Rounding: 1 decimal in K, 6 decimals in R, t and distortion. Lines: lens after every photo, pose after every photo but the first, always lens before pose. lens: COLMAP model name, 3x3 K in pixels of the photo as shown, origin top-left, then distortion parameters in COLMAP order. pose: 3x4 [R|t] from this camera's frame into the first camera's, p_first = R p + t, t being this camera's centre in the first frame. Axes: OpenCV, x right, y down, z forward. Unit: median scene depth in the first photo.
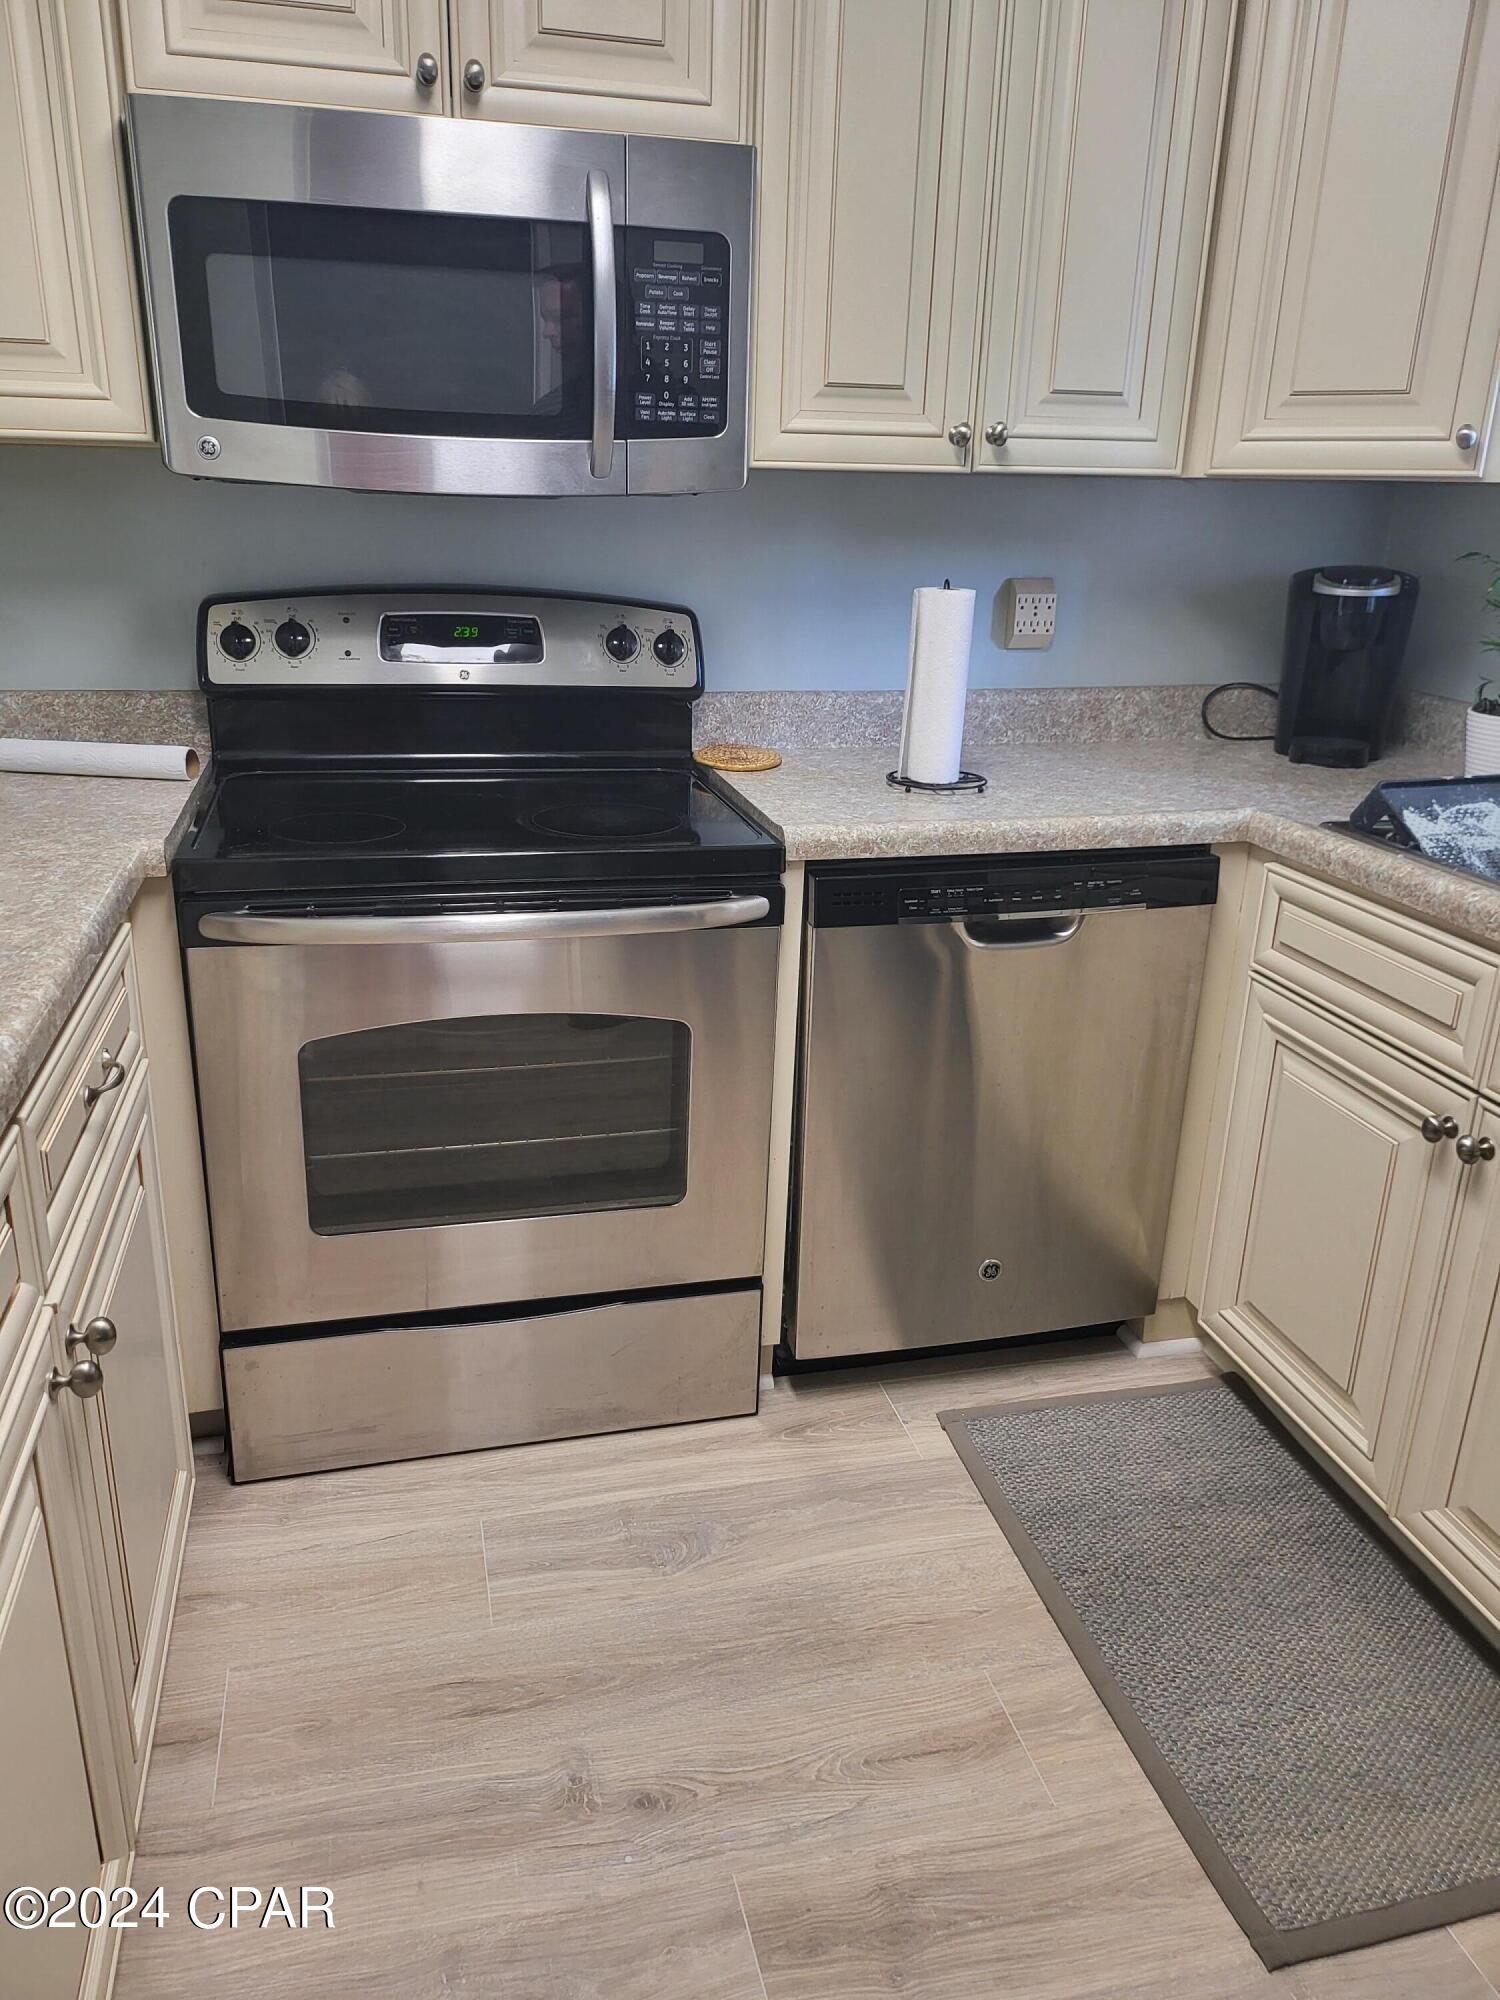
lens RADIAL K [[1390.7, 0, 718.9], [0, 1390.7, 1045.1], [0, 0, 1]] dist [0.073272, -0.078533]
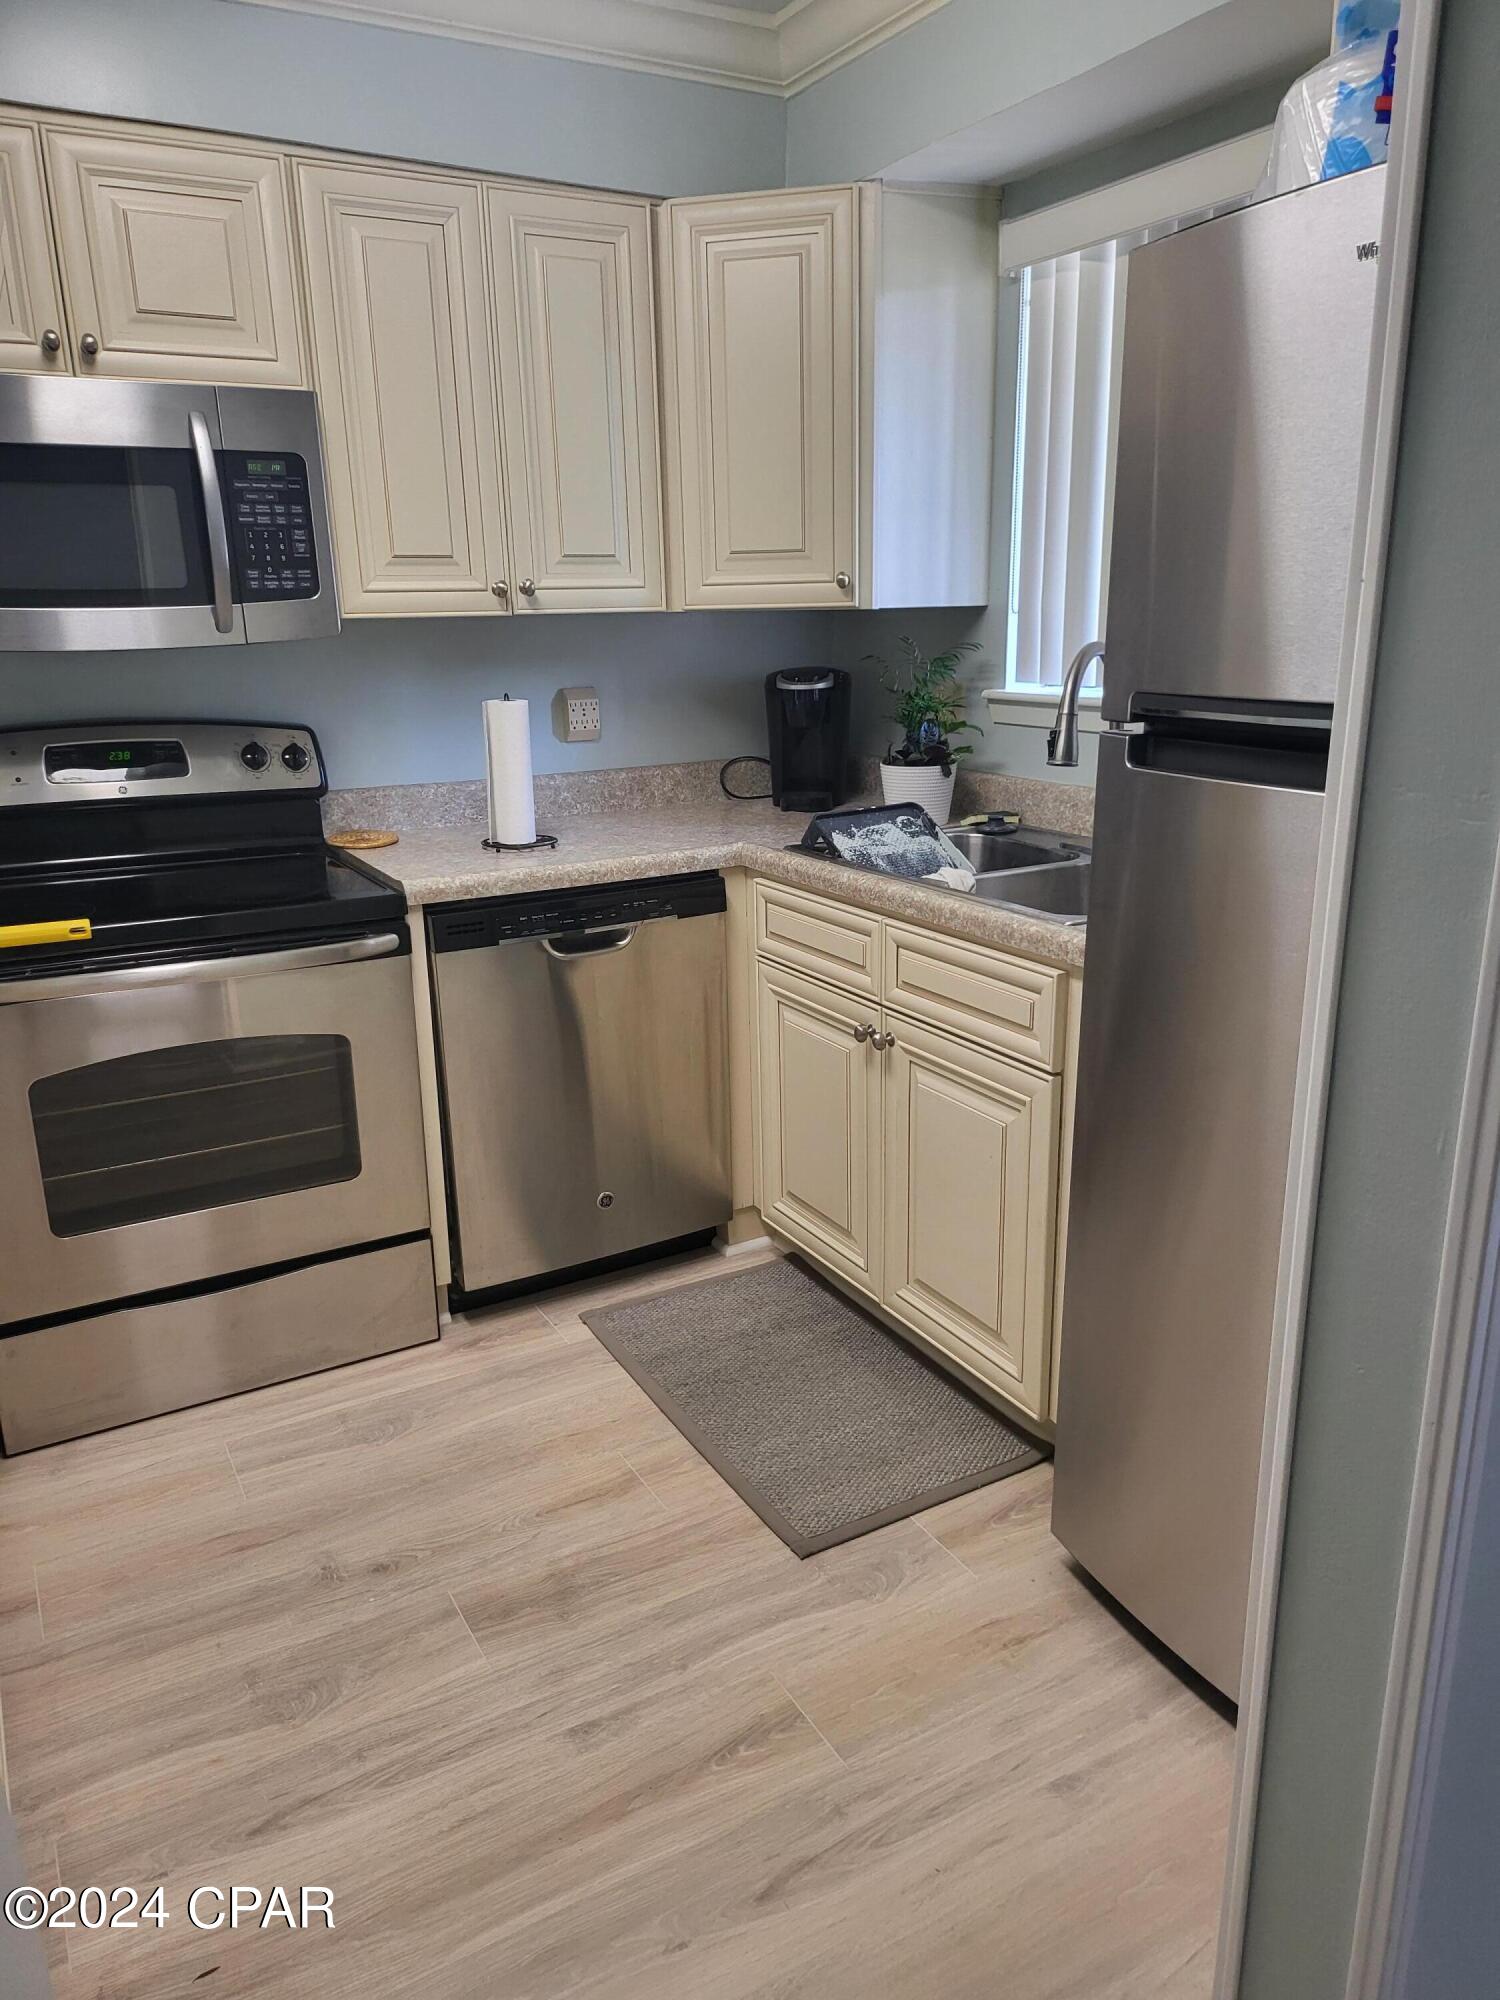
lens RADIAL K [[1390.7, 0, 718.9], [0, 1390.7, 1045.1], [0, 0, 1]] dist [0.073272, -0.078533]
pose [[0.963991, -0.120009, 0.237318, 0.002139], [0.135959, 0.989351, -0.051964, 0.105044], [-0.228554, 0.082359, 0.970041, -0.340475]]
